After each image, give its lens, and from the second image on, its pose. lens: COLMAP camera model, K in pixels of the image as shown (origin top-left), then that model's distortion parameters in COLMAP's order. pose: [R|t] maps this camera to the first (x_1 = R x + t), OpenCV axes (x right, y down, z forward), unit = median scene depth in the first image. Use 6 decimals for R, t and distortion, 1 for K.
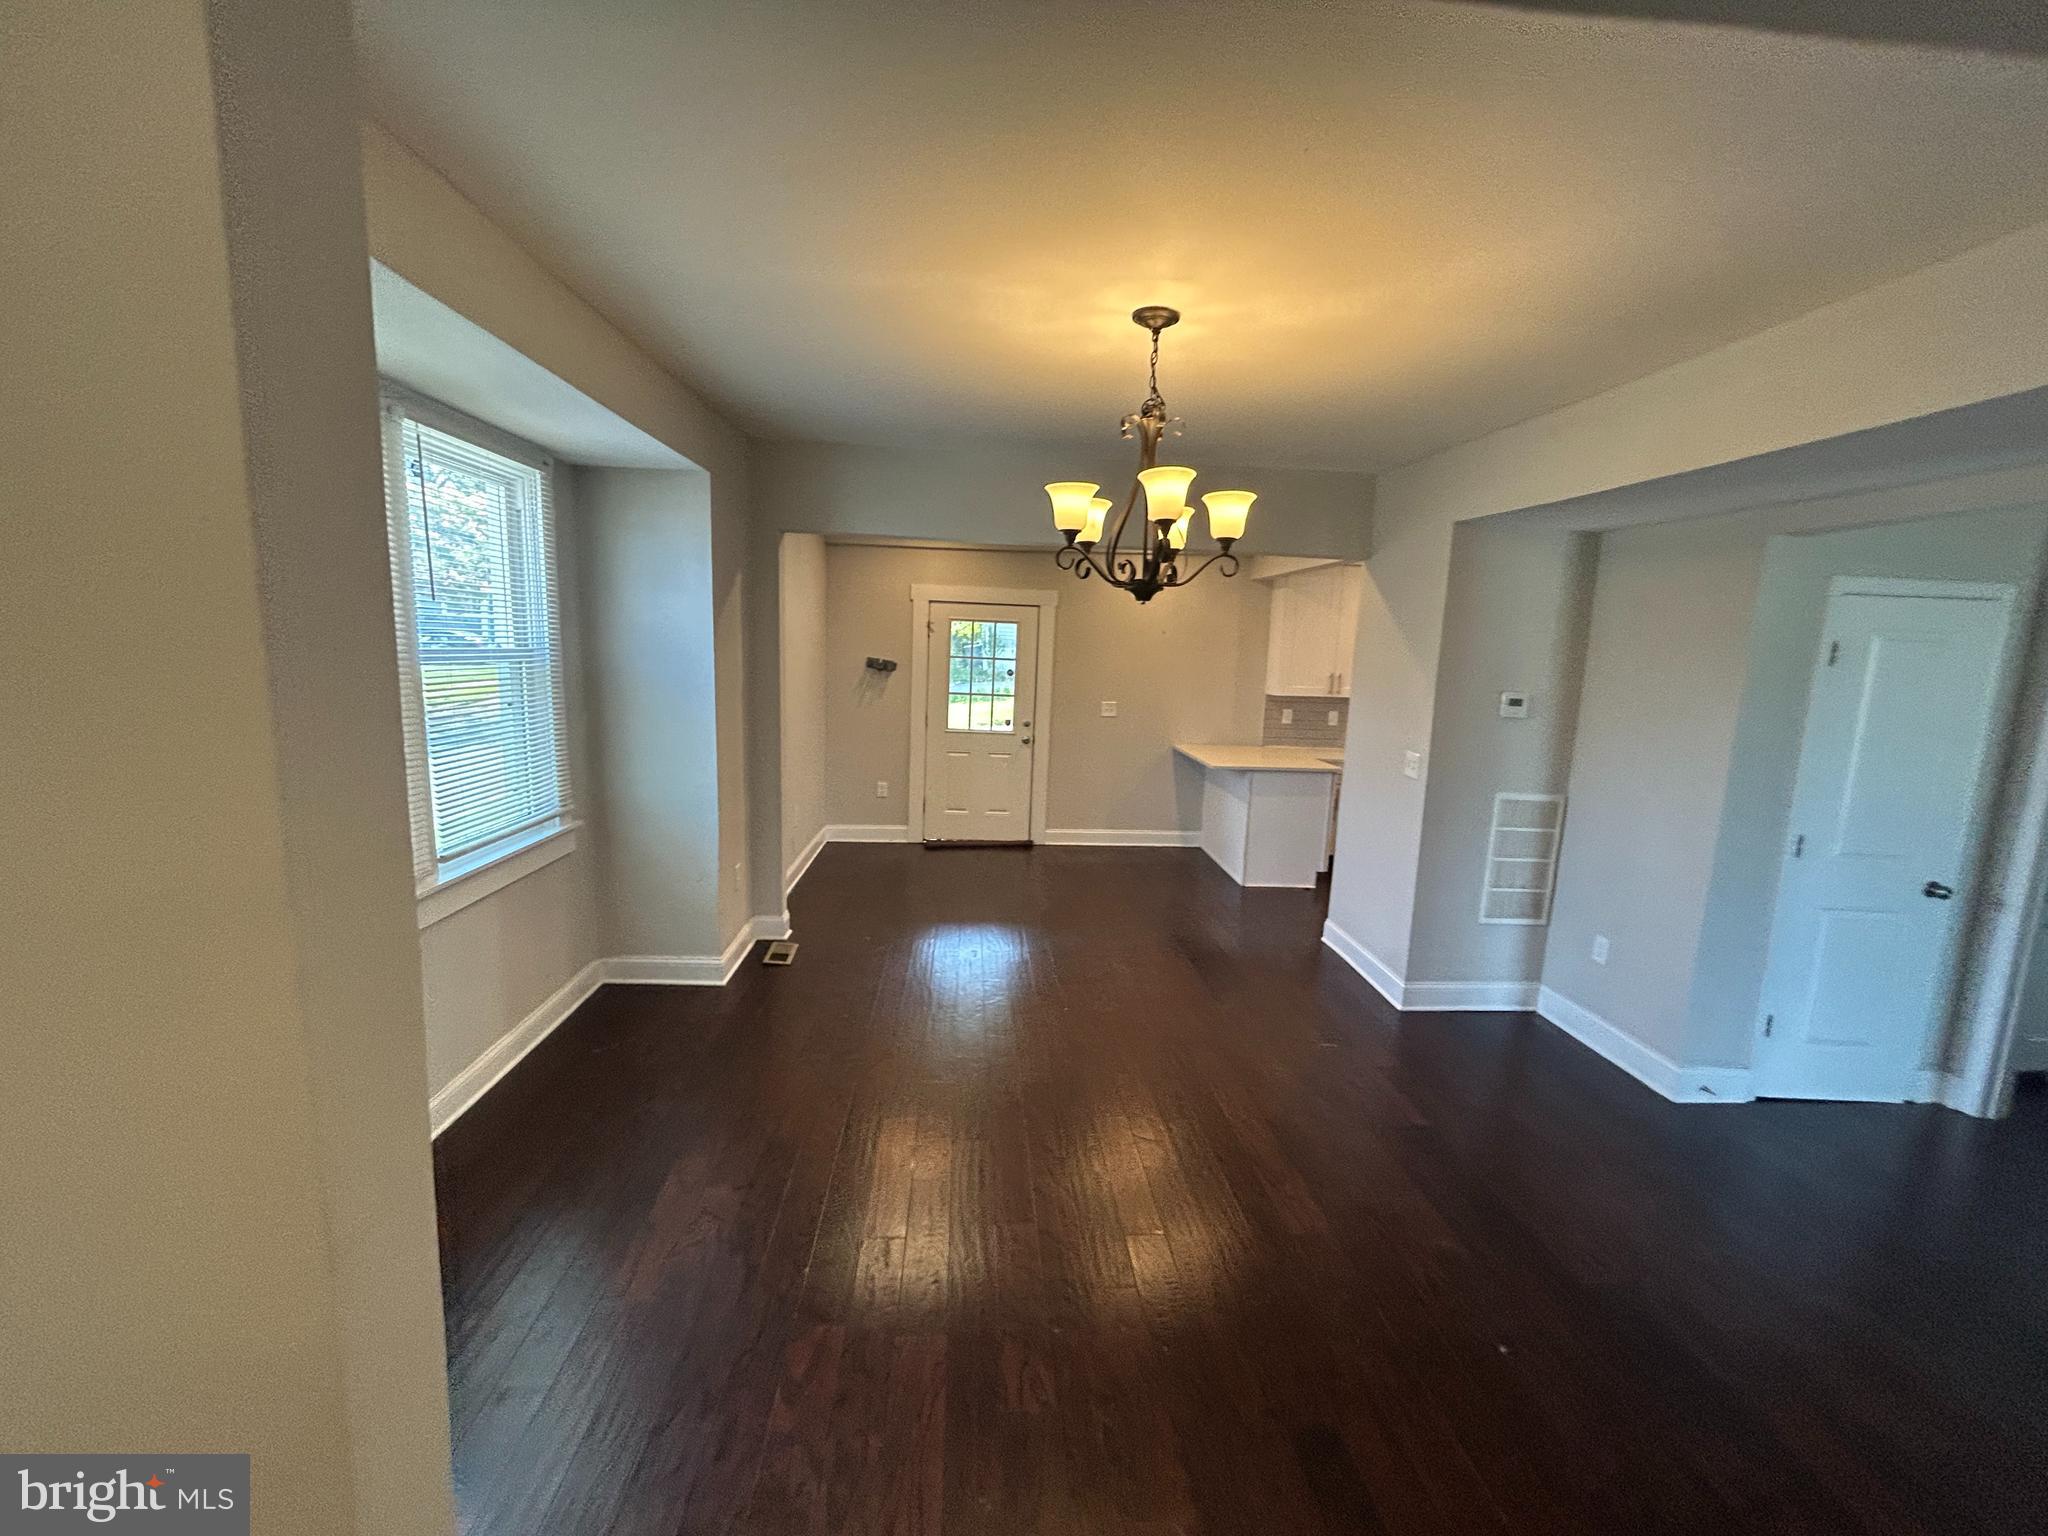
lens RADIAL K [[833.9, 0, 1017.1], [0, 833.9, 765.0], [0, 0, 1]] dist [0.003244, -0.000359]
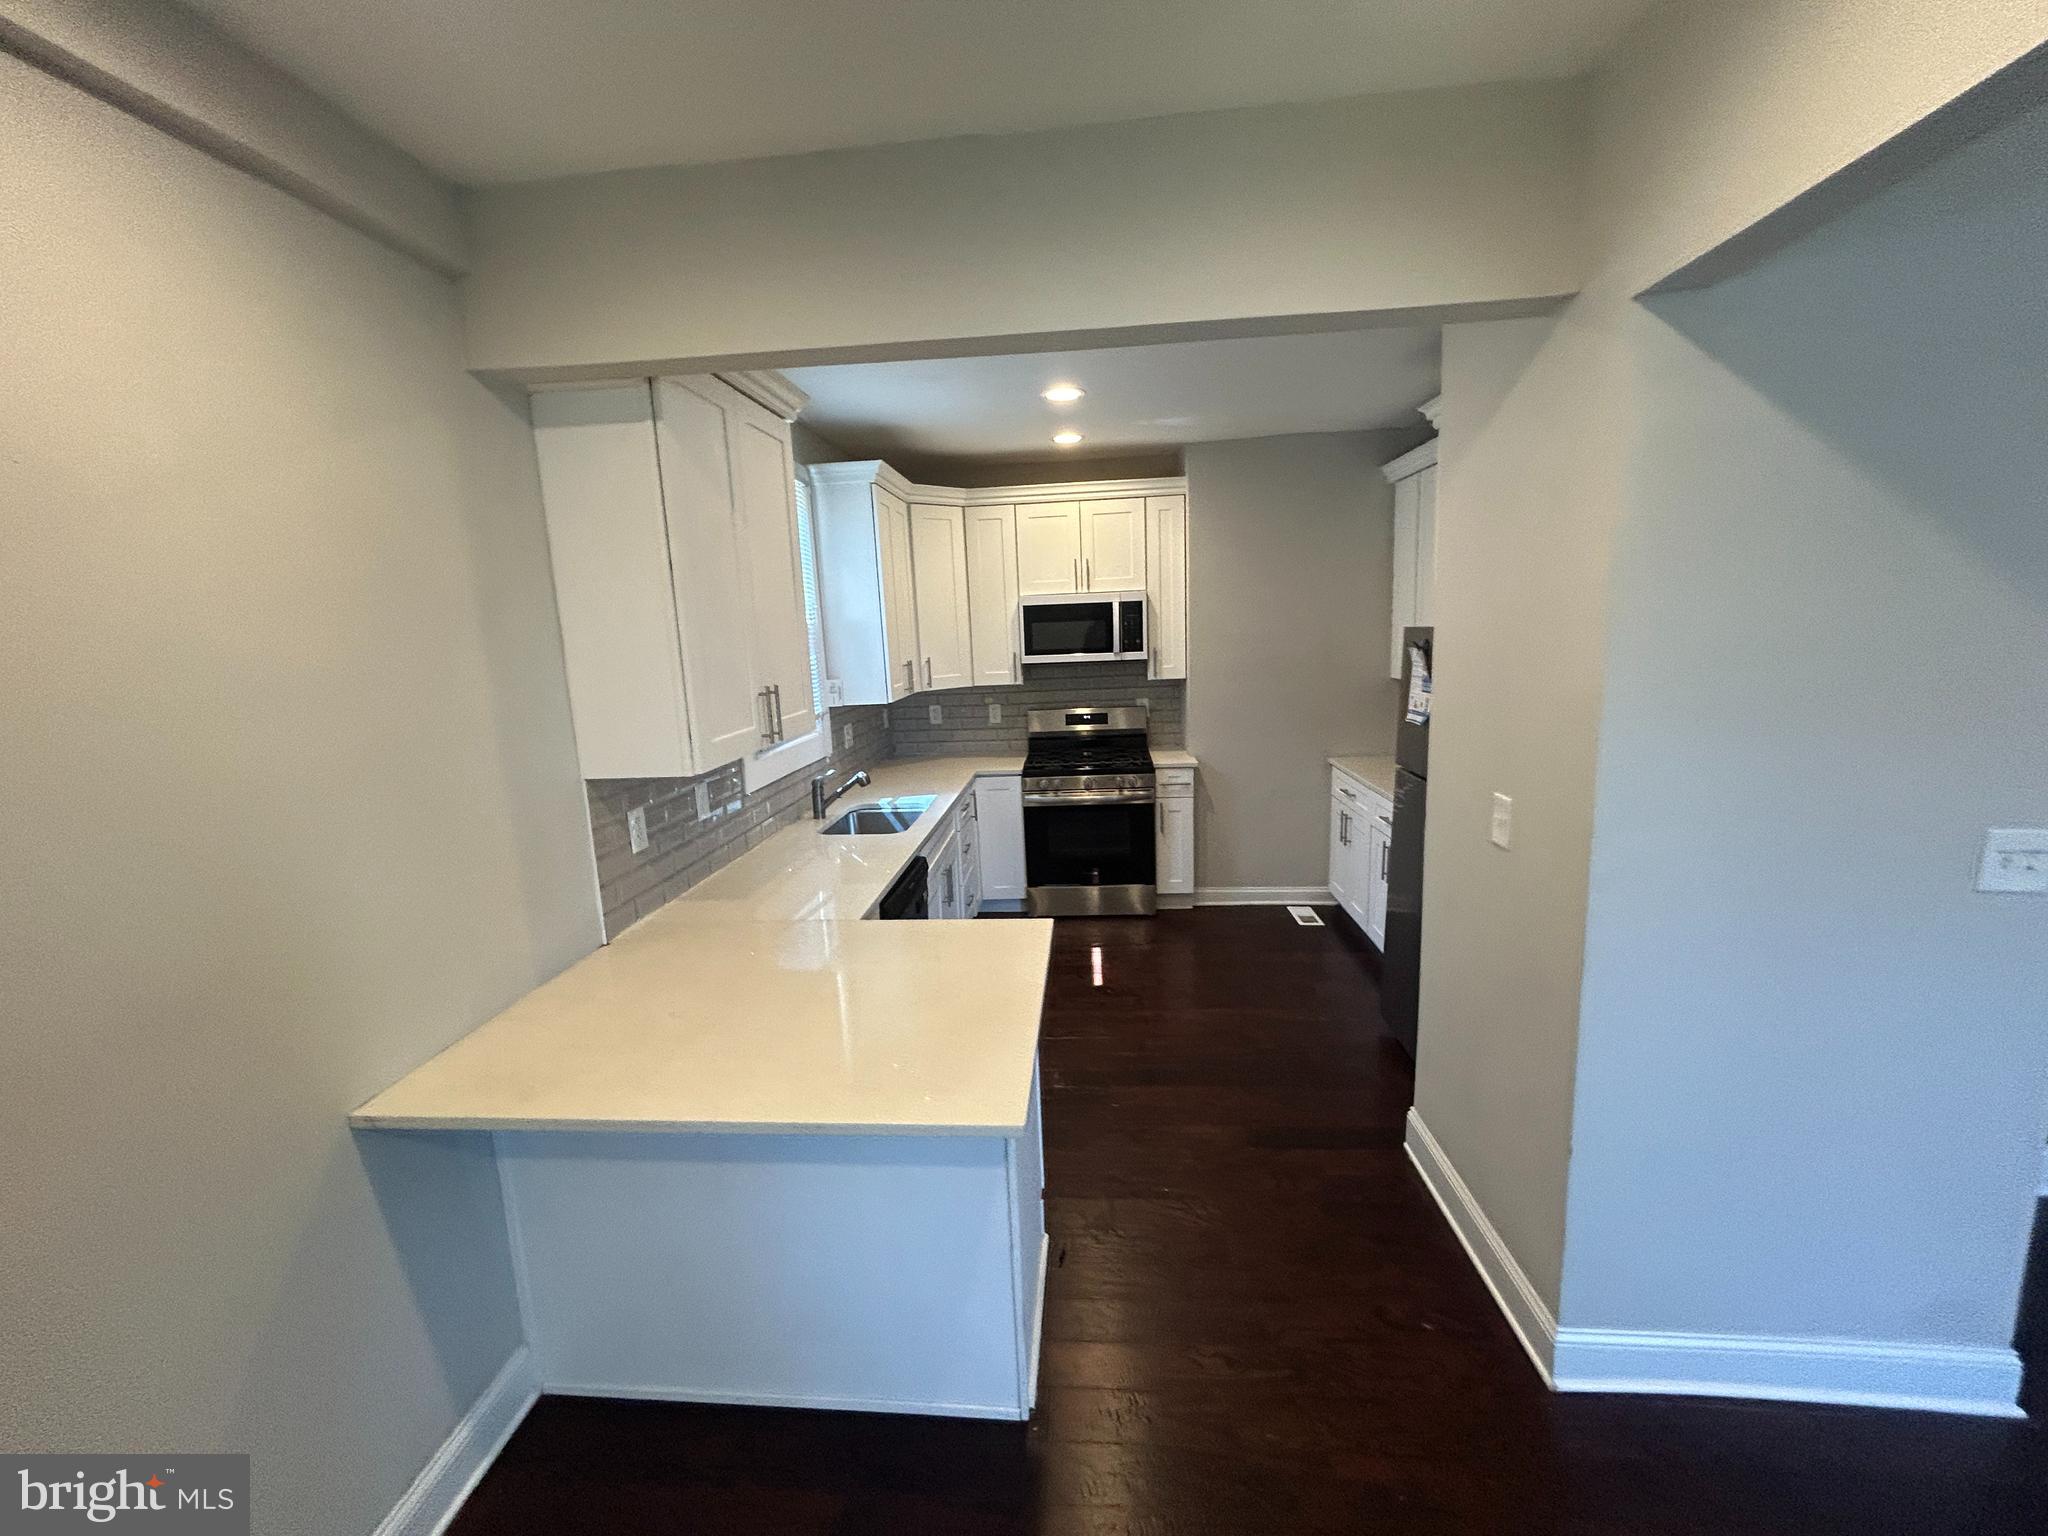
lens RADIAL K [[833.9, 0, 1021.5], [0, 833.9, 773.0], [0, 0, 1]] dist [0.003244, -0.000359]
pose [[0.129222, -0.205560, 0.970076, 0.028280], [0.190354, 0.965226, 0.179176, -0.111022], [-0.973174, 0.161505, 0.163857, 0.797932]]
